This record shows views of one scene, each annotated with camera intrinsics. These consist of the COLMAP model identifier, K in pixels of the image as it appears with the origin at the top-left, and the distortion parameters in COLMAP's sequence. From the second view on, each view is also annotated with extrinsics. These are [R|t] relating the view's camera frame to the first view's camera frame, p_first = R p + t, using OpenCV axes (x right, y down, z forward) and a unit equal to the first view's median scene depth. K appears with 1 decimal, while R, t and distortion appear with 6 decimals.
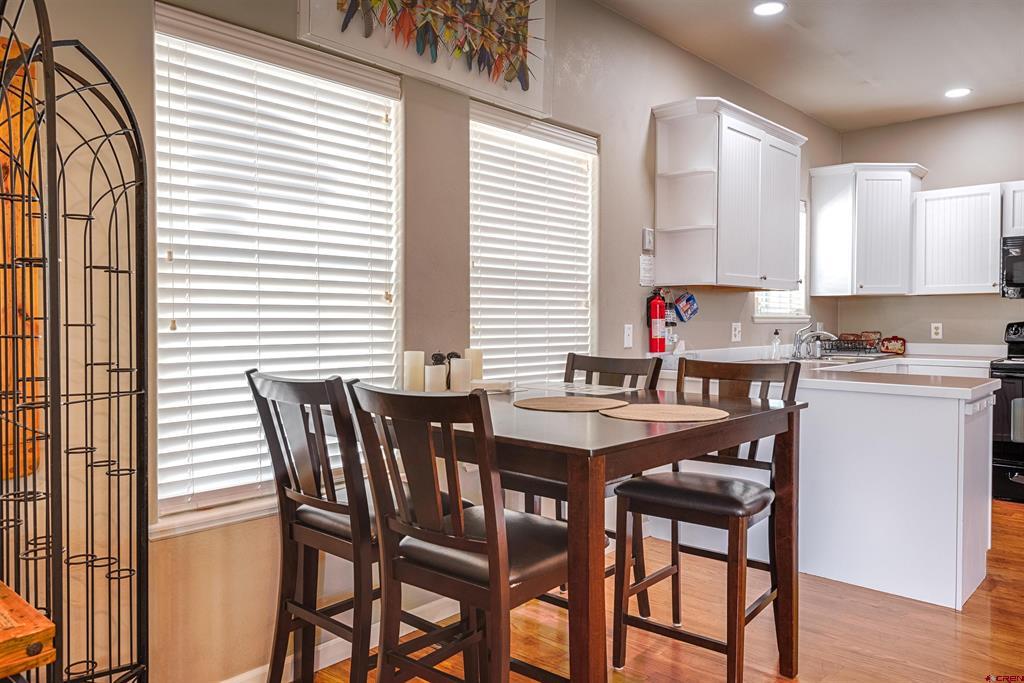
lens RADIAL K [[742.4, 0, 510.0], [0, 742.4, 332.7], [0, 0, 1]] dist [0.036611, -0.031664]
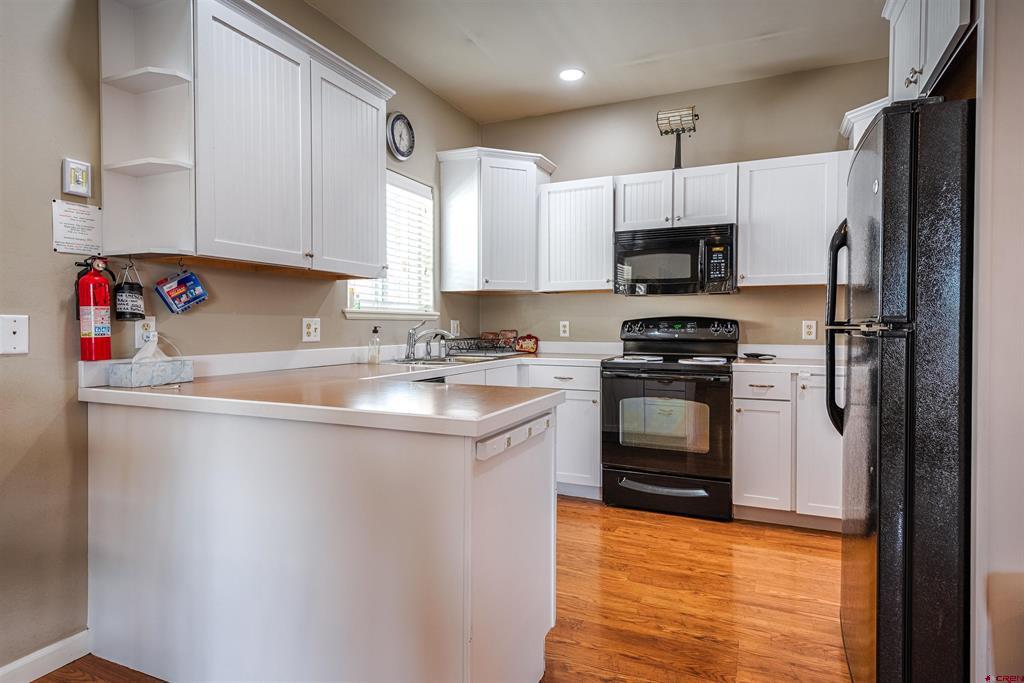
lens RADIAL K [[563.0, 0, 508.2], [0, 563.0, 339.5], [0, 0, 1]] dist [0.016836, 0.000525]
pose [[0.952363, -0.008289, 0.304853, 0.388035], [0.005941, 0.999945, 0.008627, 0.006876], [-0.304908, -0.006405, 0.952360, 0.444453]]
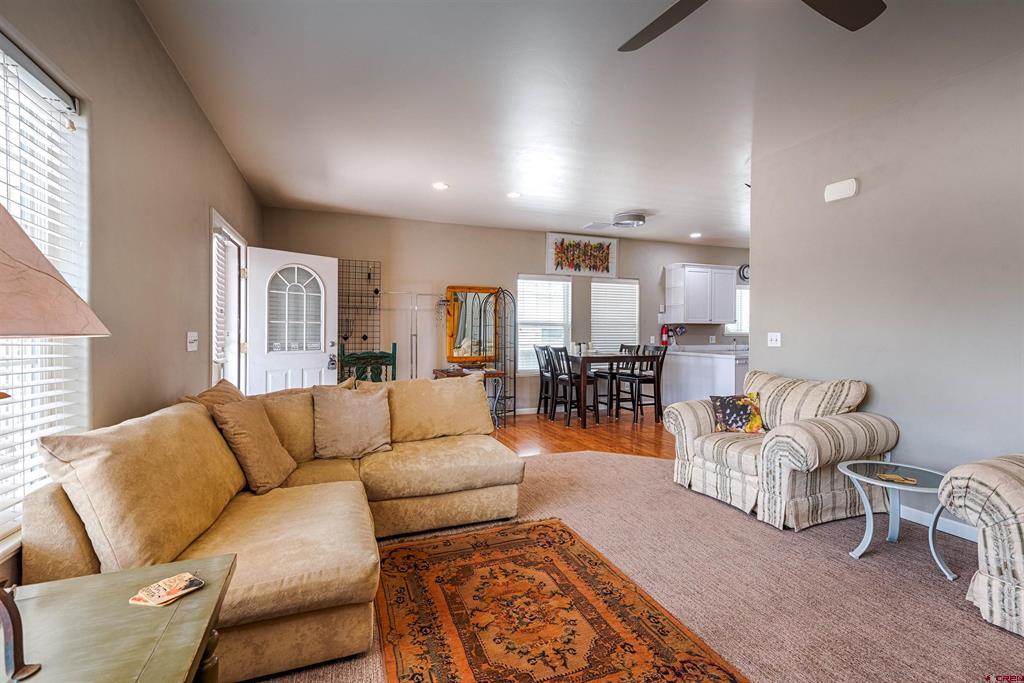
lens RADIAL K [[460.6, 0, 514.6], [0, 460.6, 334.1], [0, 0, 1]] dist [0.033659, -0.016969]
pose [[0.892641, 0.002249, -0.450764, 0.511757], [-0.010324, 0.999827, -0.015457, 0.015903], [0.450651, 0.018452, 0.892510, -1.001257]]
